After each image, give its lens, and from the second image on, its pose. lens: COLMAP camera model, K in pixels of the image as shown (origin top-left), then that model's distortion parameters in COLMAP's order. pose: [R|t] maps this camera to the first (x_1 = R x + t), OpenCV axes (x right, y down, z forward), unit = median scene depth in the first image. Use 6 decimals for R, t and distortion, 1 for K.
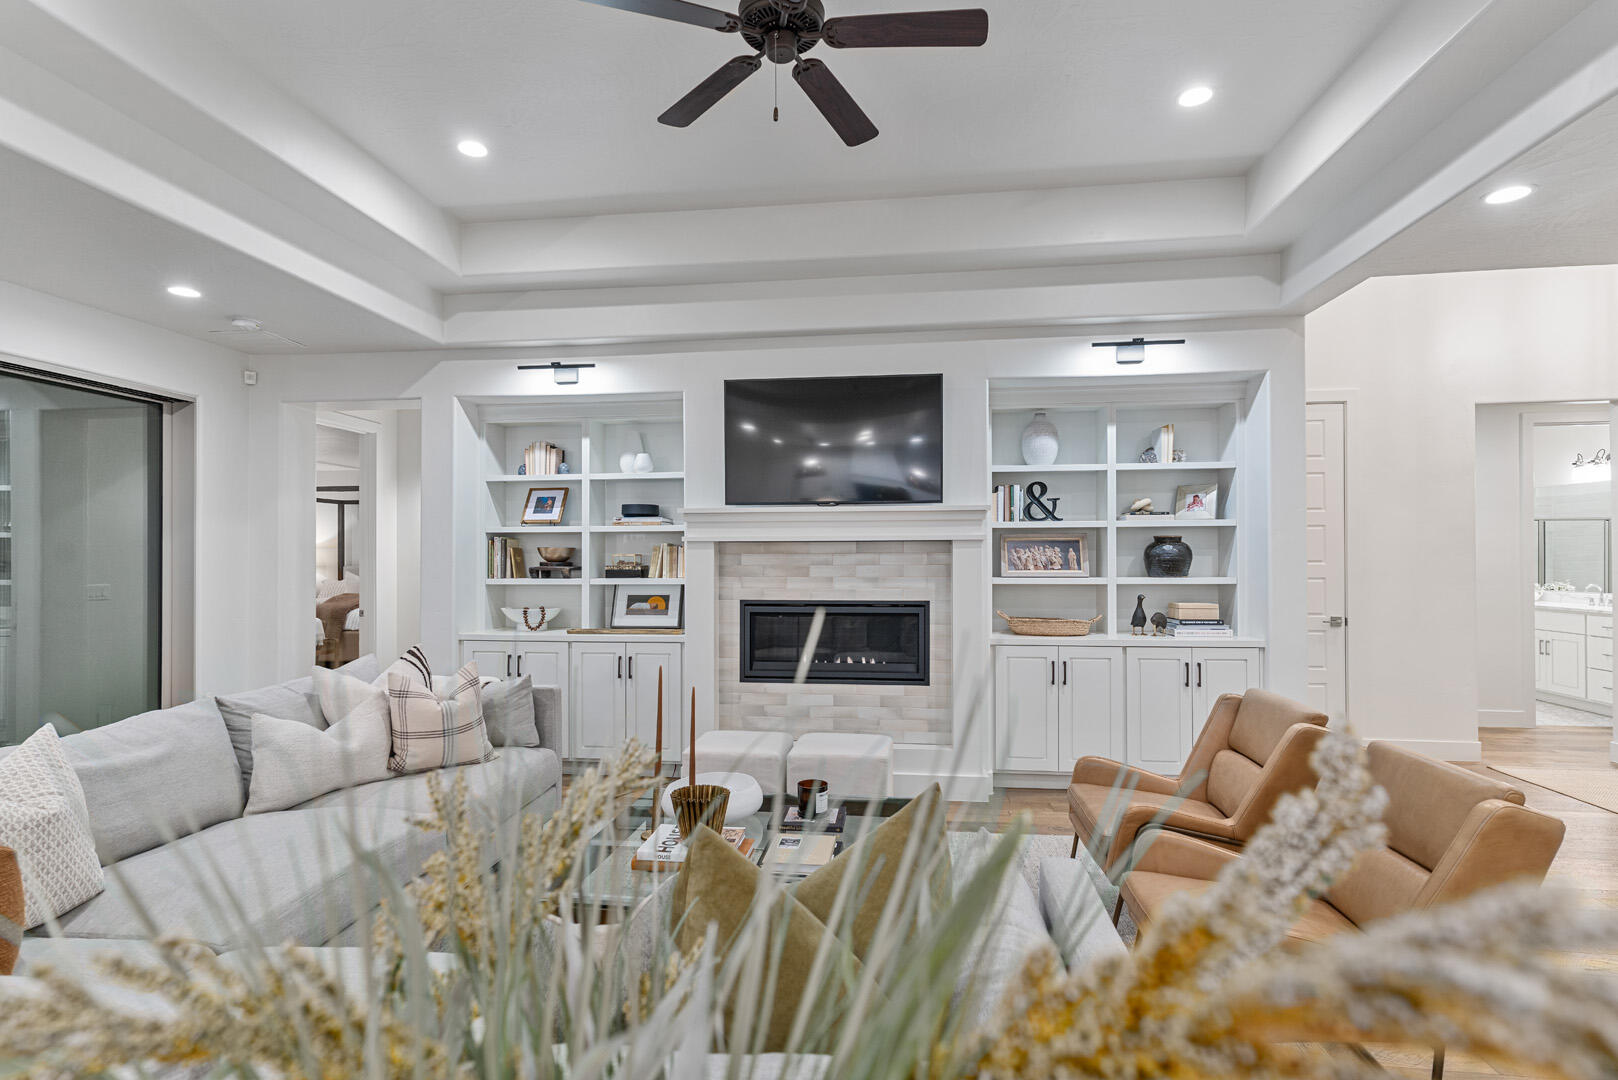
lens RADIAL K [[795.1, 0, 803.0], [0, 795.1, 554.6], [0, 0, 1]] dist [0.004762, -0.000106]
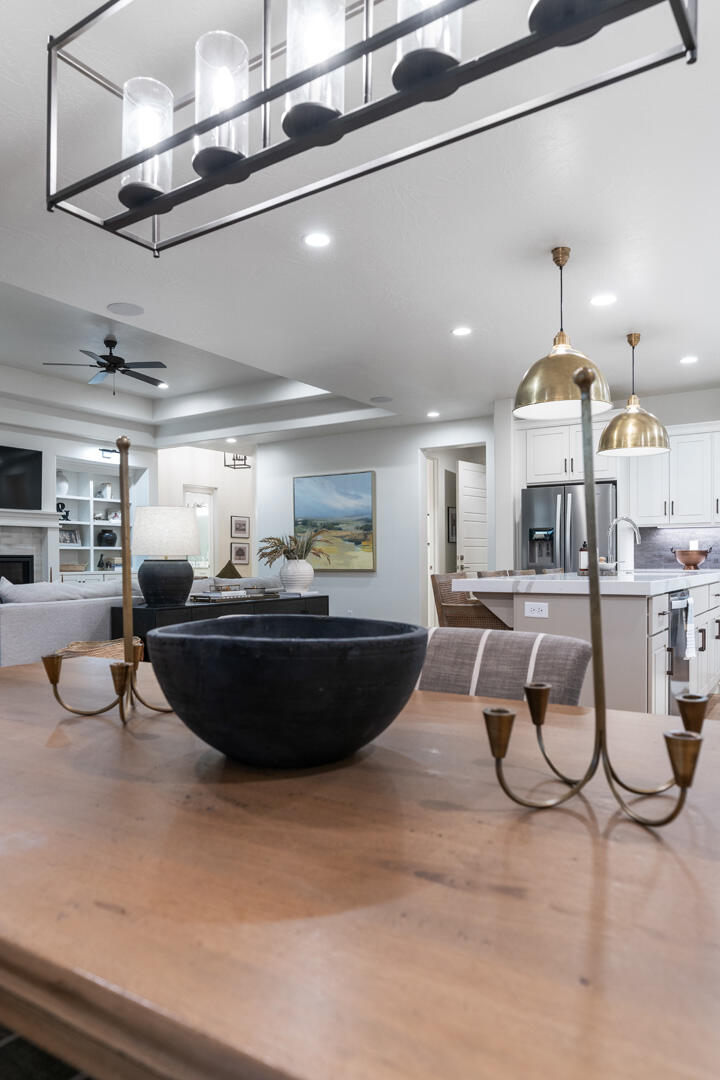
lens RADIAL K [[723.1, 0, 353.9], [0, 723.1, 561.4], [0, 0, 1]] dist [0.001997, 0.000339]
pose [[0.436622, -0.000249, 0.899645, -1.181499], [0.000743, 1.000000, -0.000084, 0.073167], [-0.899645, 0.000705, 0.436622, -0.615643]]
